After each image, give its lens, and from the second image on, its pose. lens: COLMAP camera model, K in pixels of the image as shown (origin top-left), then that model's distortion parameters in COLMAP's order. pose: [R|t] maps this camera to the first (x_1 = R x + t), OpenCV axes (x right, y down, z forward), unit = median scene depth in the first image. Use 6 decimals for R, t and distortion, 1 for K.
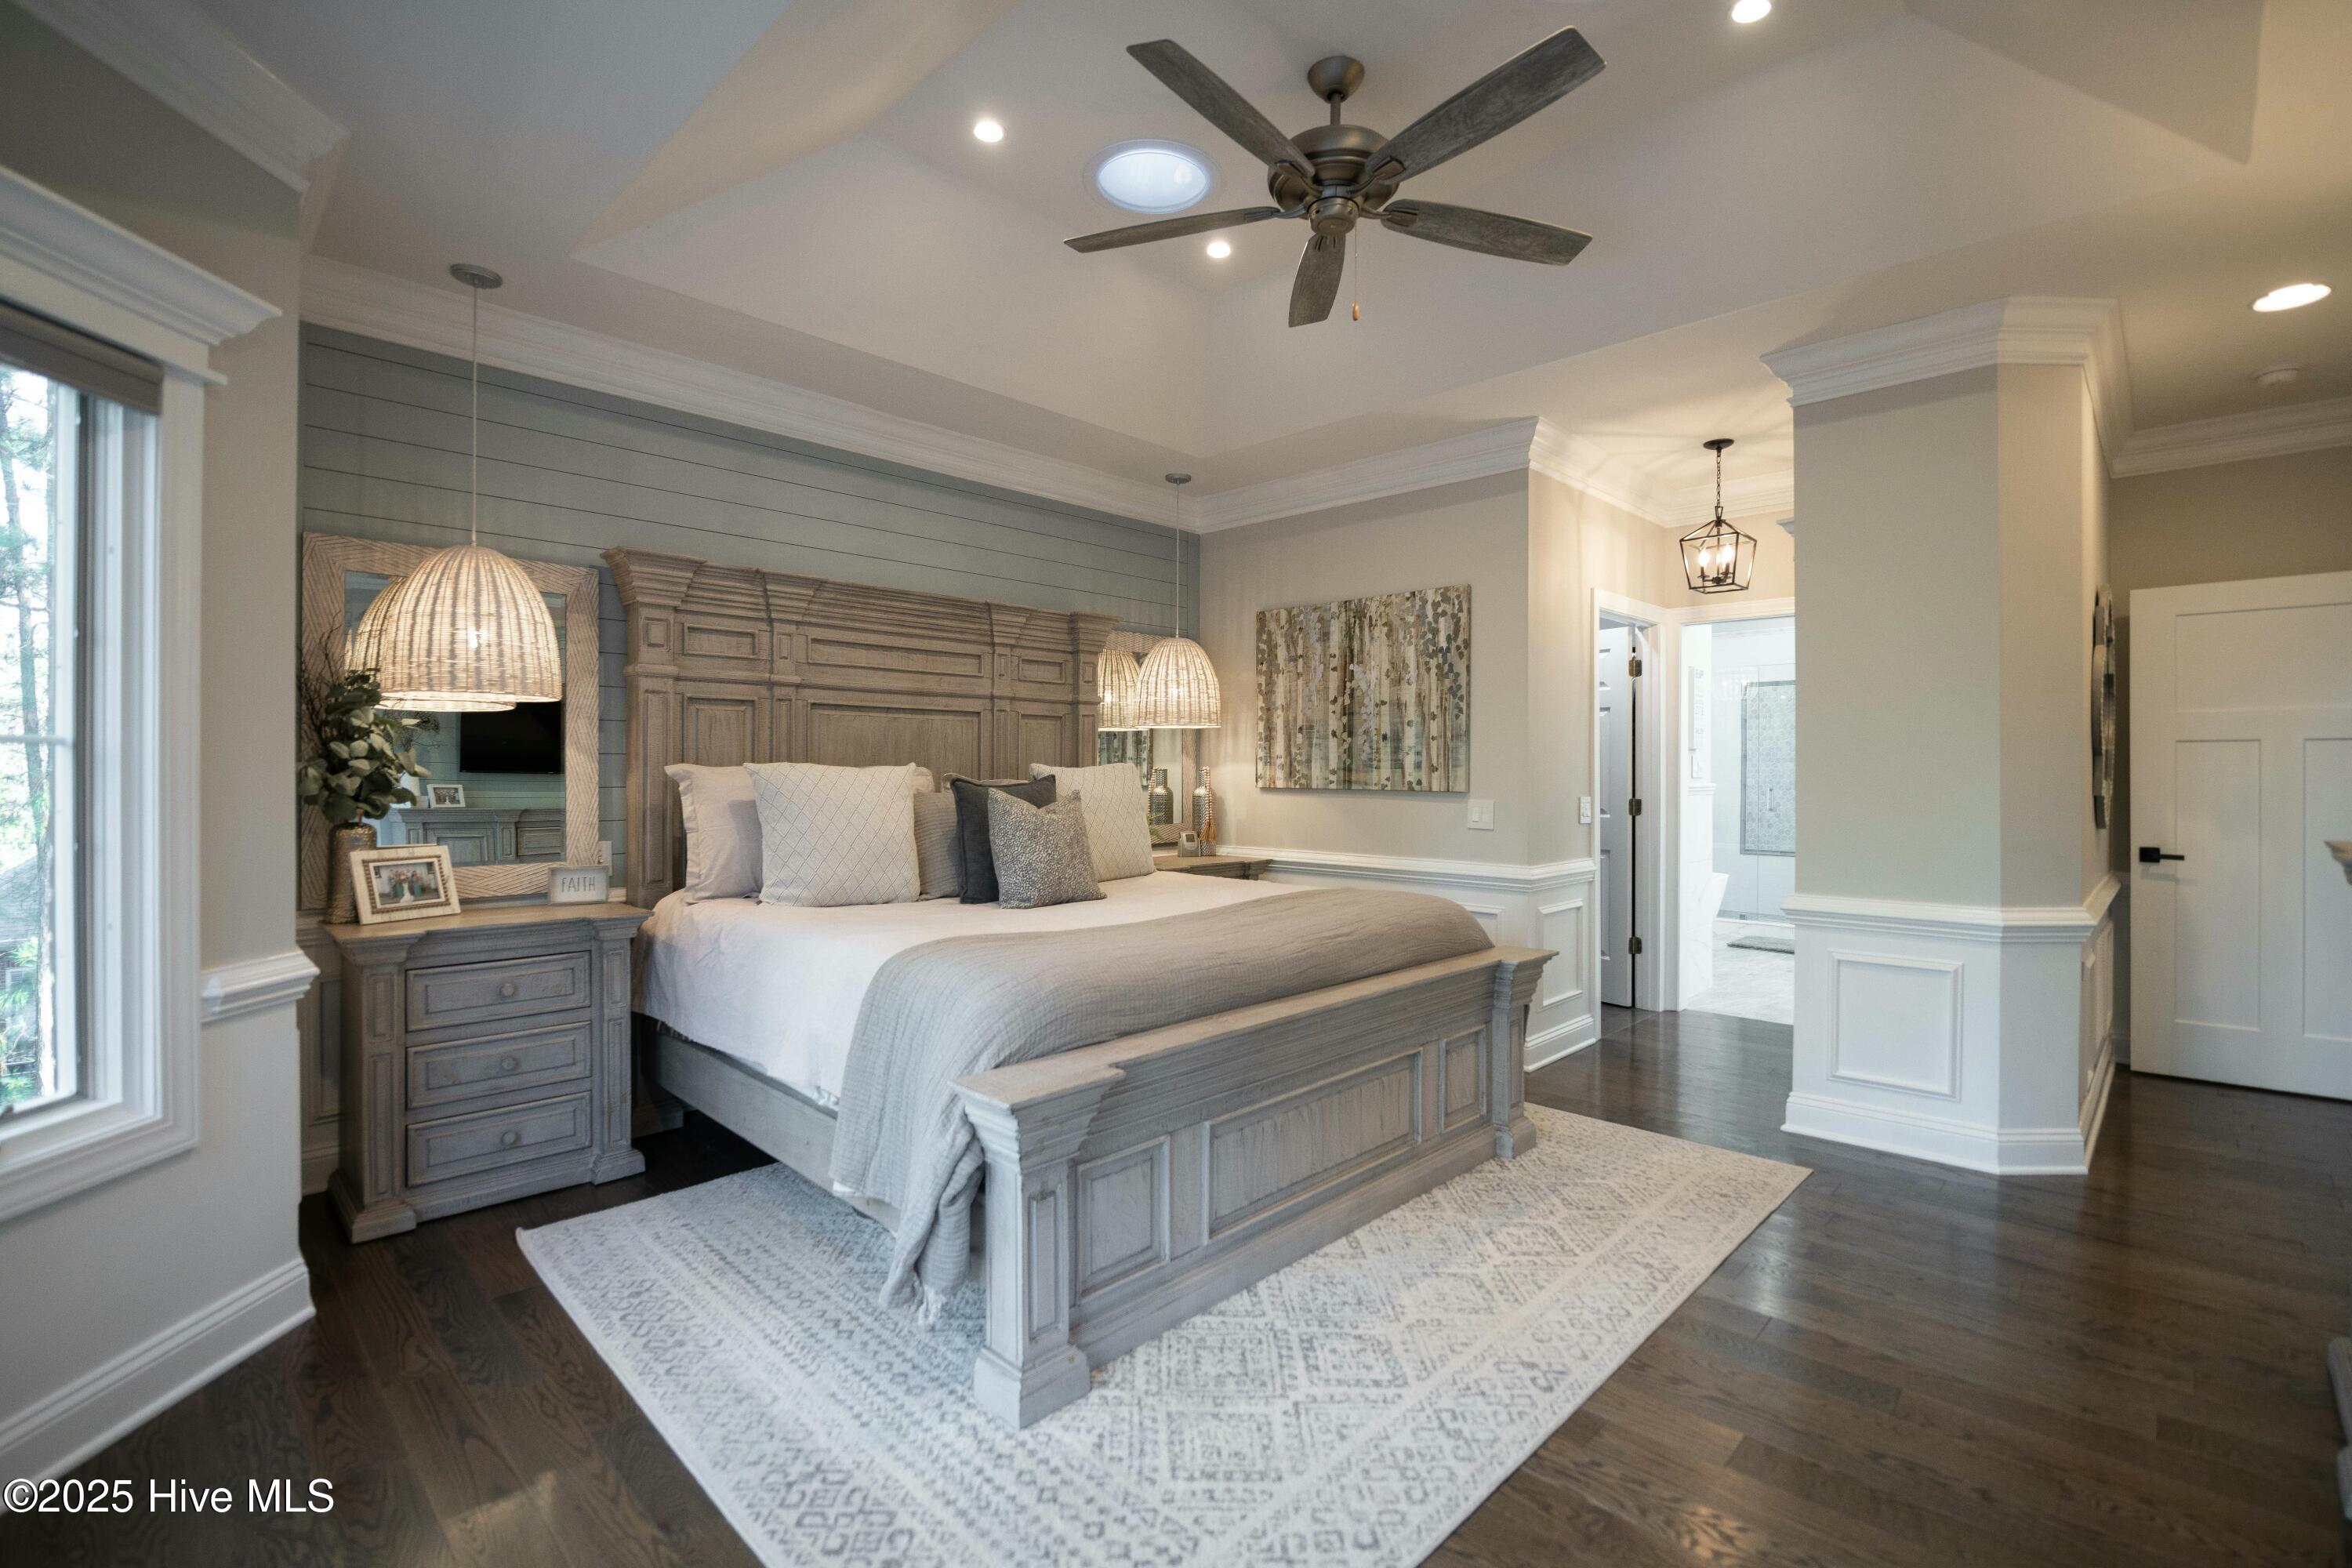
lens RADIAL K [[1017.1, 0, 1179.2], [0, 1017.1, 765.8], [0, 0, 1]] dist [-0.005617, -0.000199]
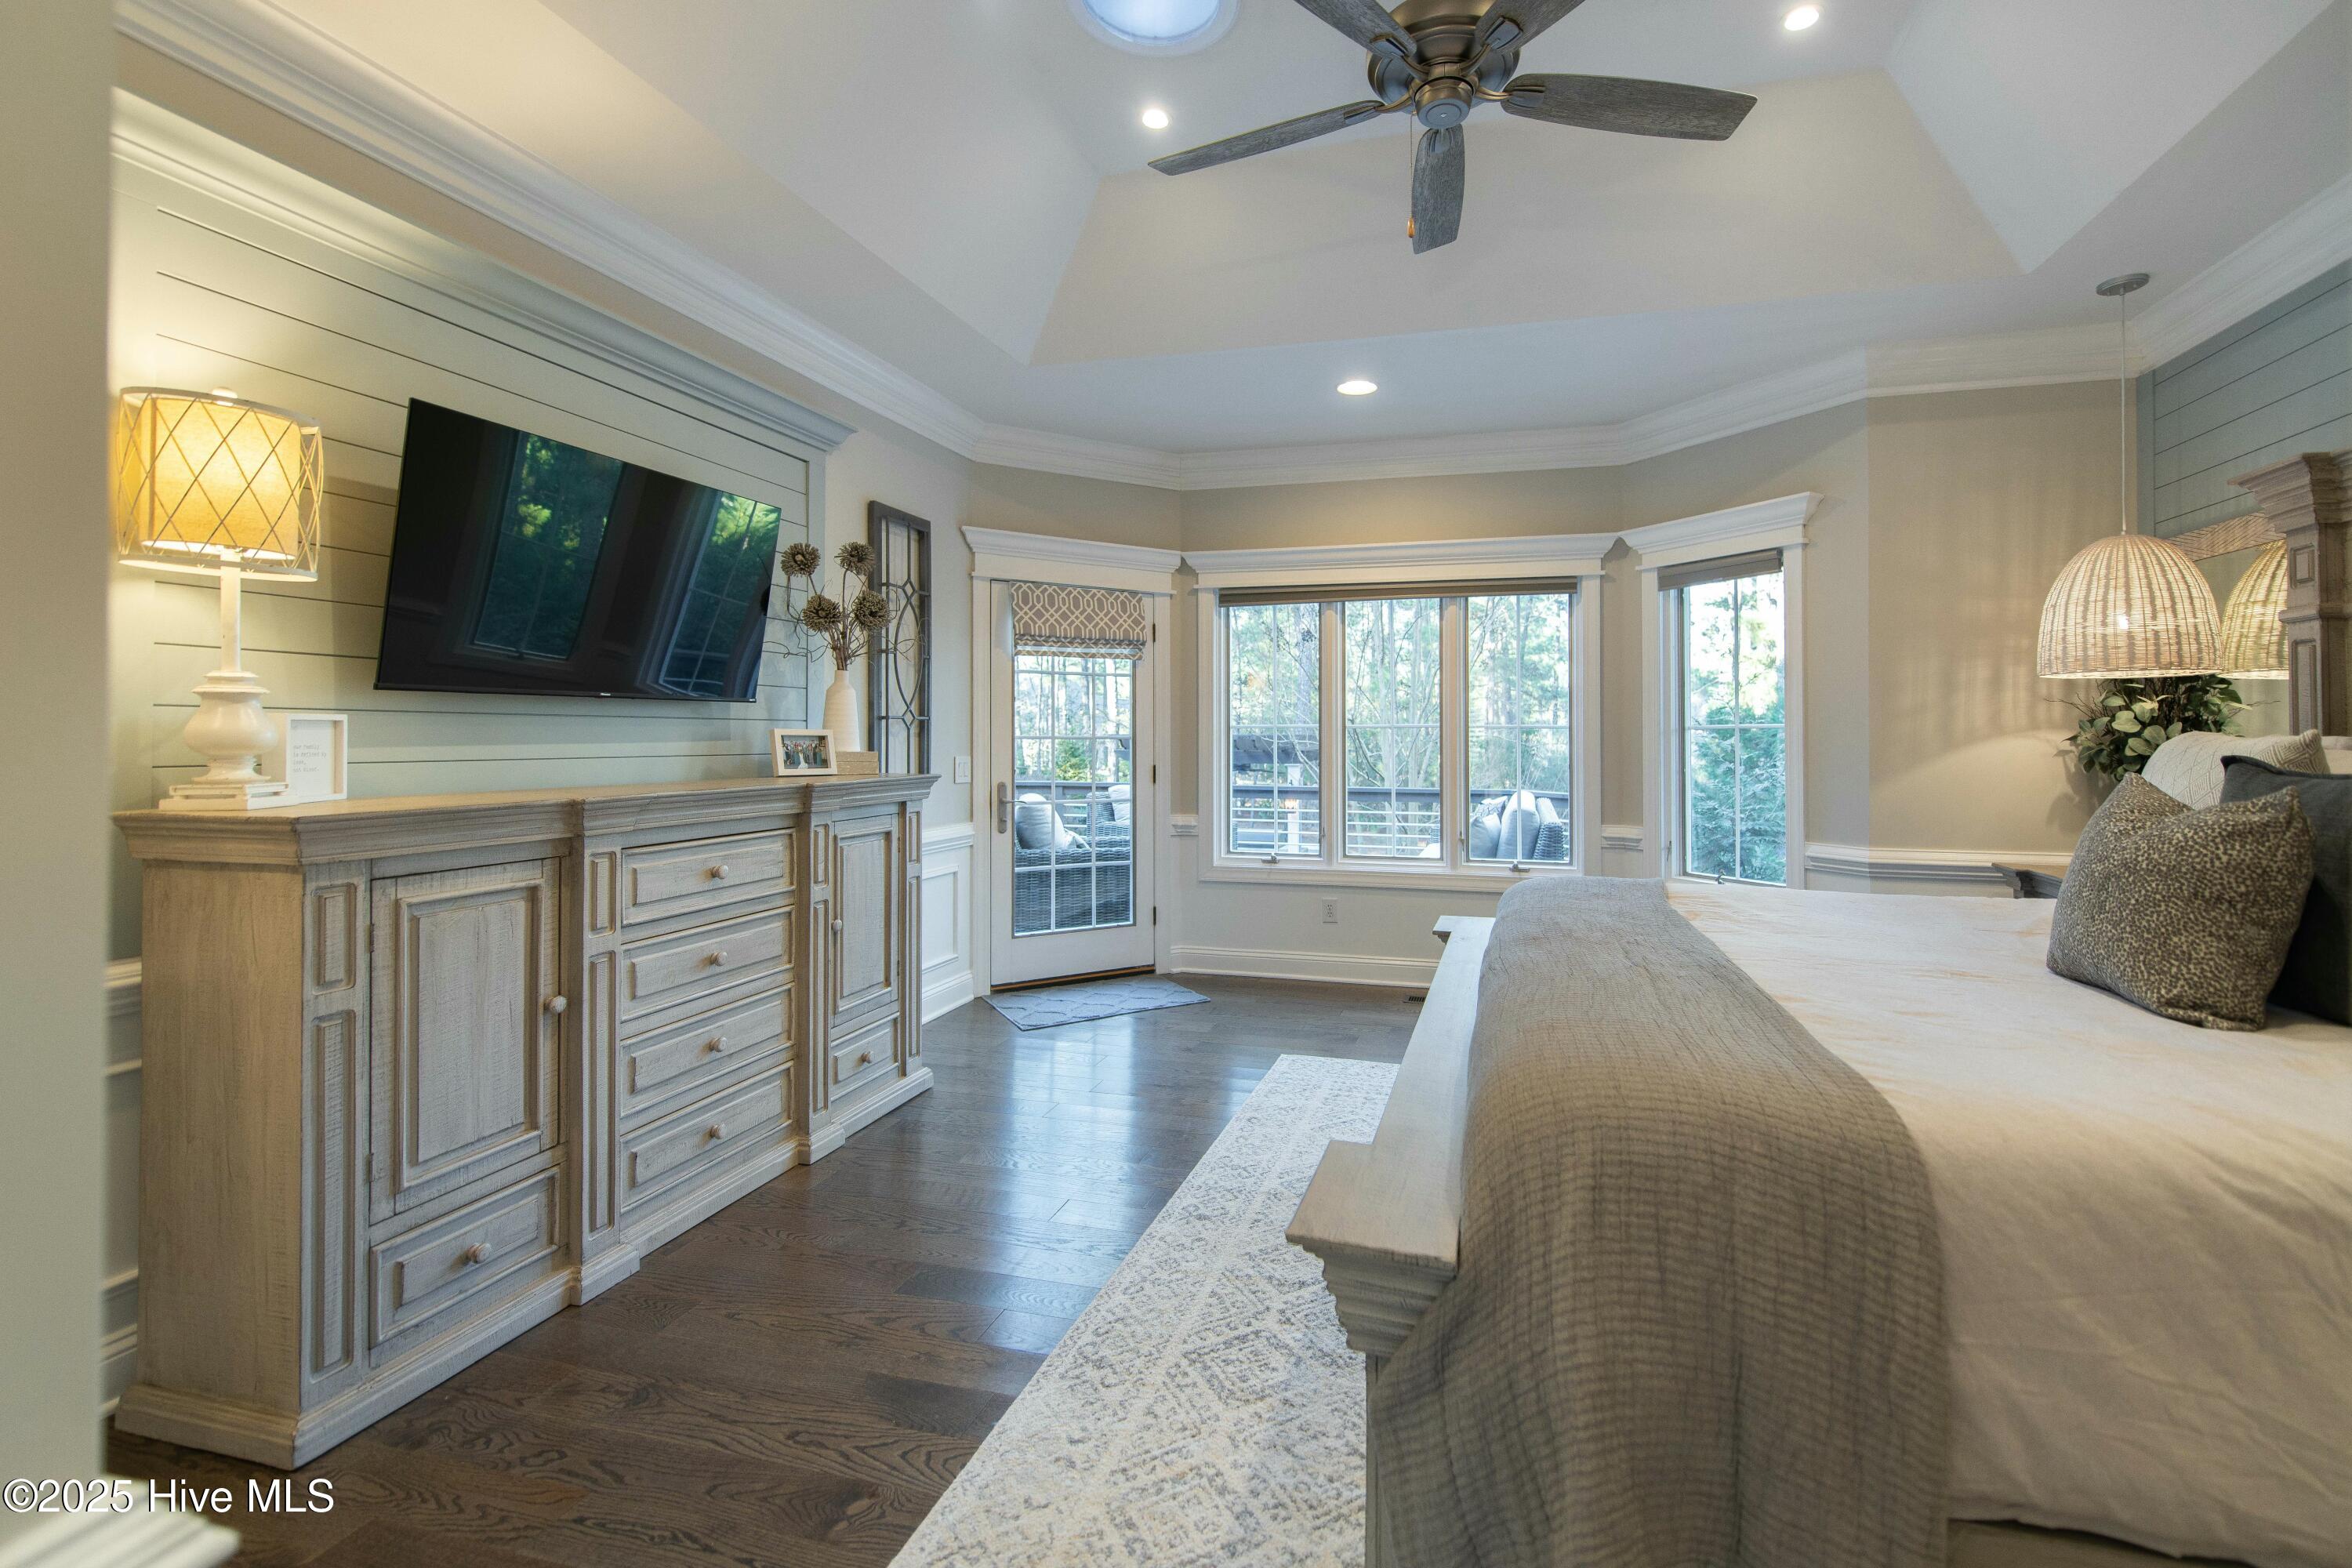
lens RADIAL K [[1015.1, 0, 1305.2], [0, 1015.1, 723.8], [0, 0, 1]] dist [0.016492, -0.001328]
pose [[-0.843057, -0.013924, -0.537645, 0.614673], [-0.004373, 0.999809, -0.019036, 0.009283], [0.537807, -0.013697, -0.842957, 1.422780]]
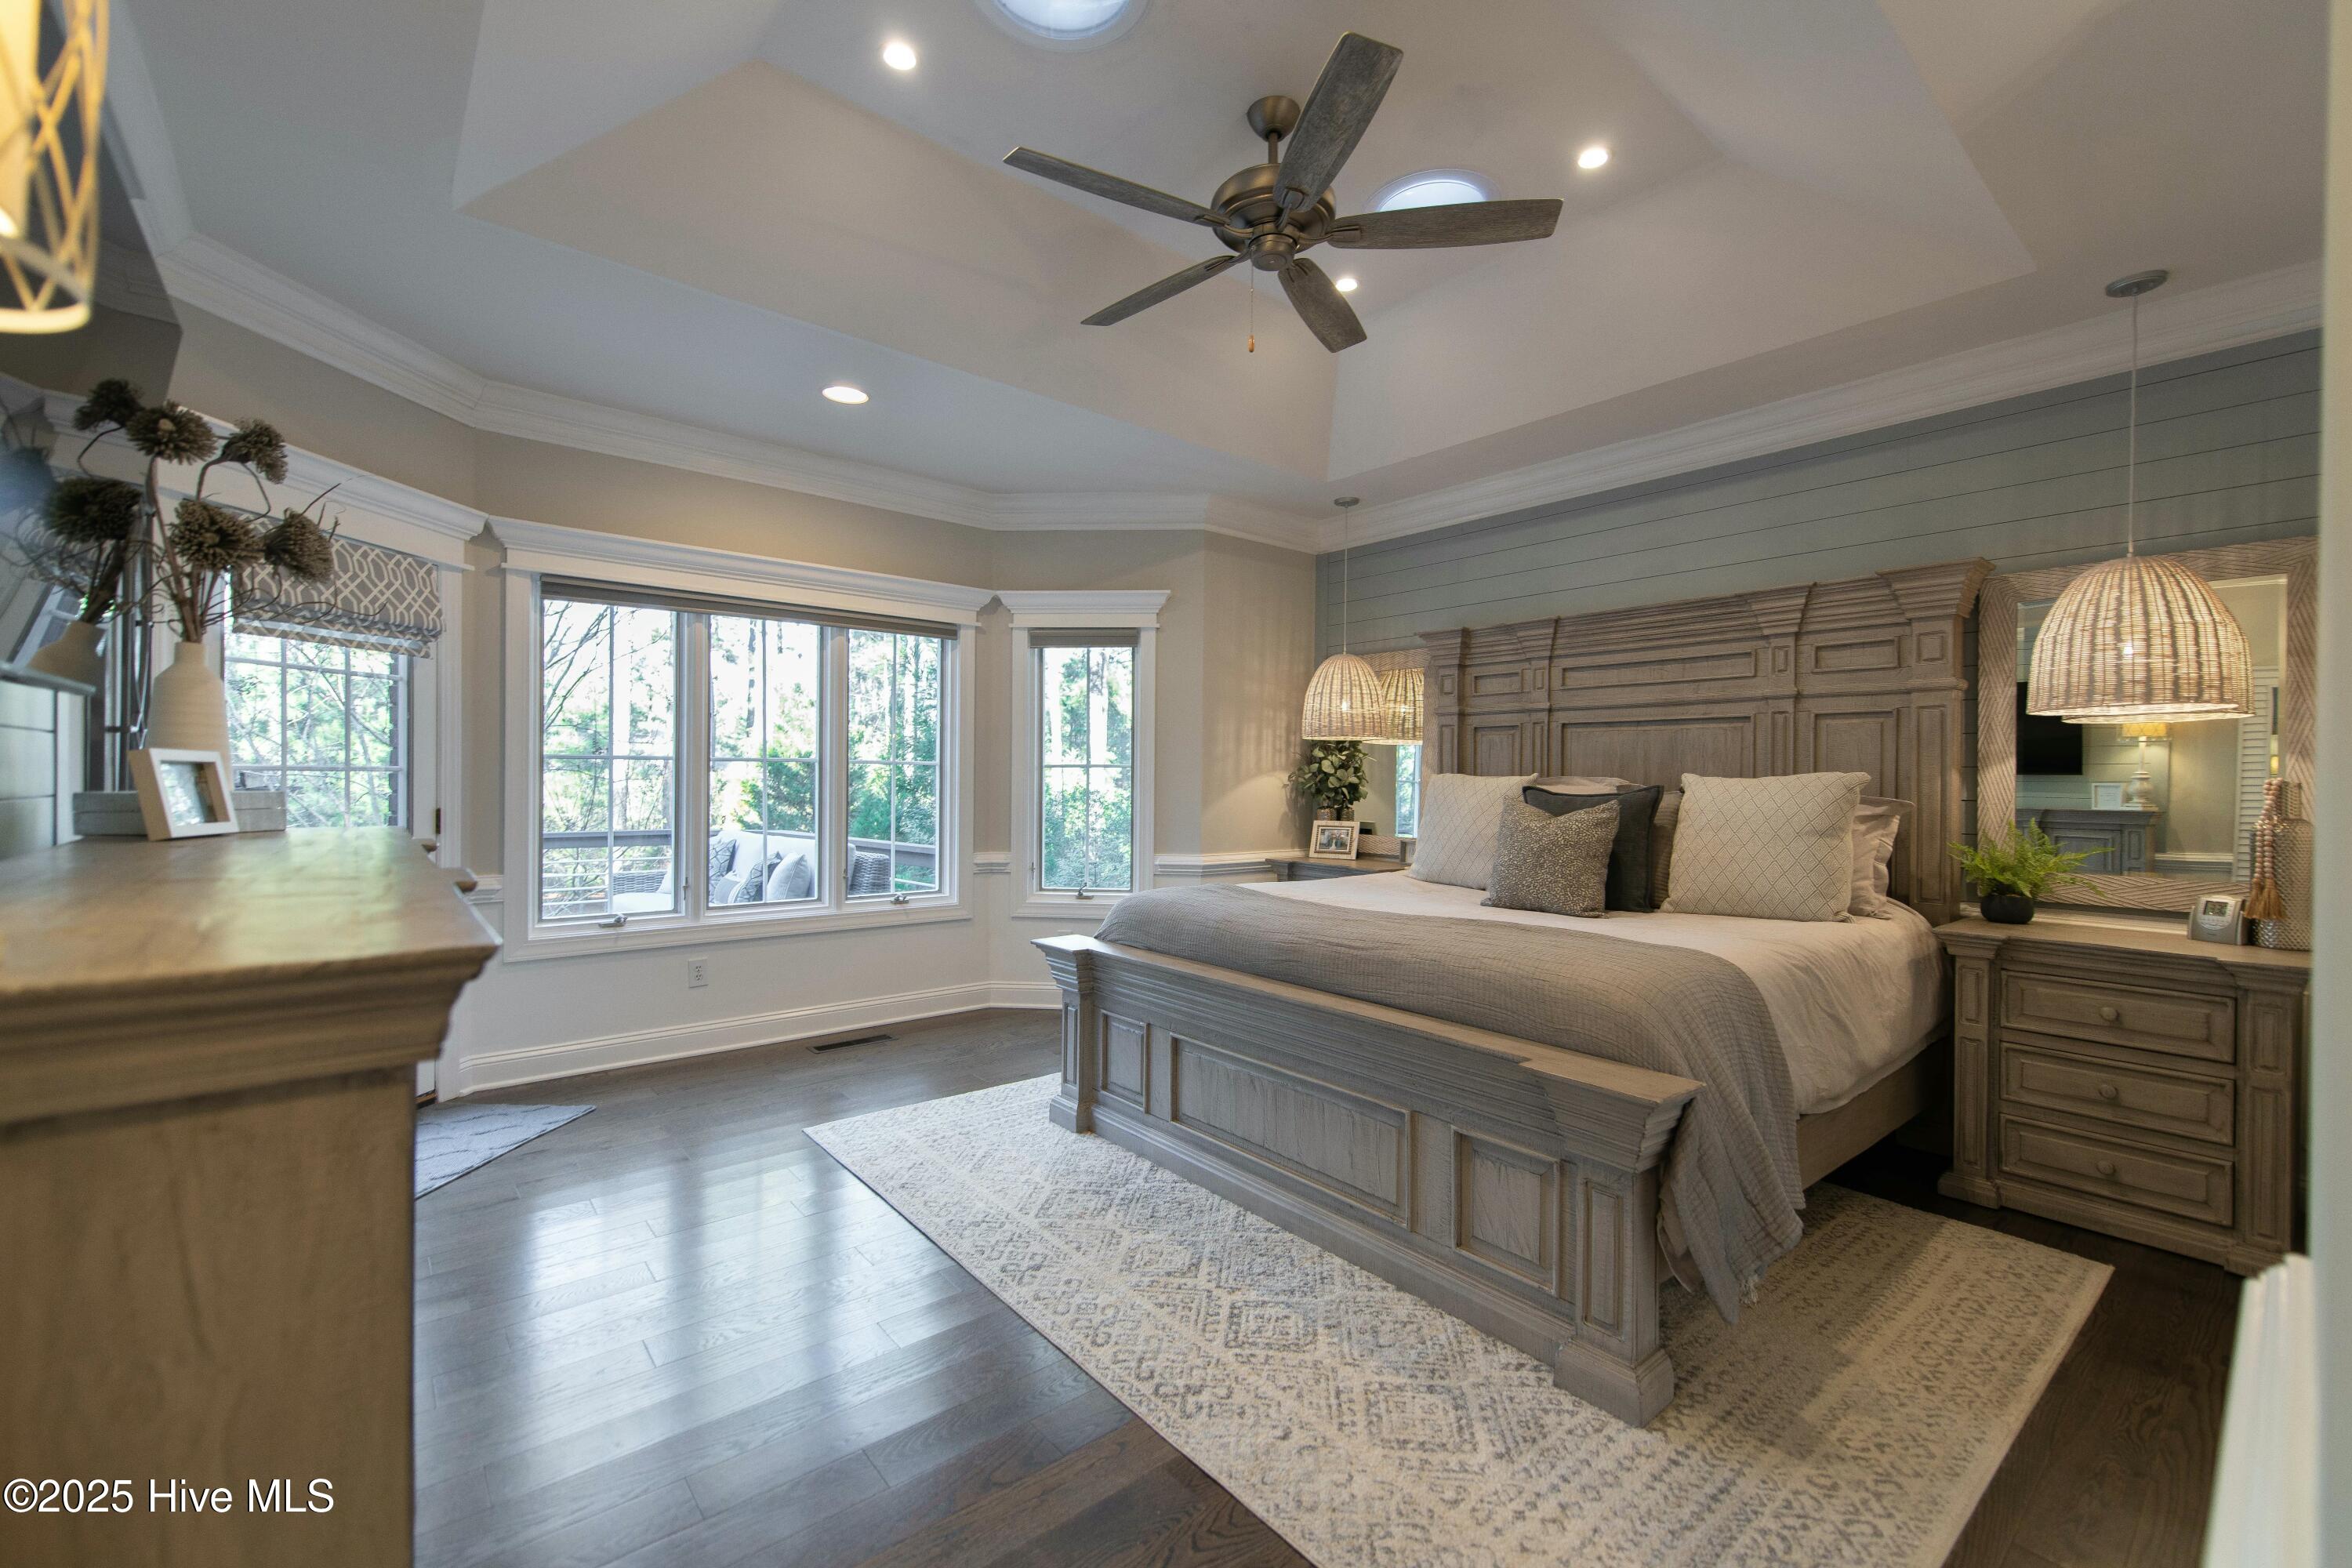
lens RADIAL K [[956.7, 0, 1215.7], [0, 956.7, 777.4], [0, 0, 1]] dist [0.019104, -0.000157]
pose [[-0.059312, -0.006049, -0.998221, 0.987026], [-0.005608, 0.999968, -0.005727, 0.011869], [0.998224, 0.005258, -0.059344, 0.857067]]
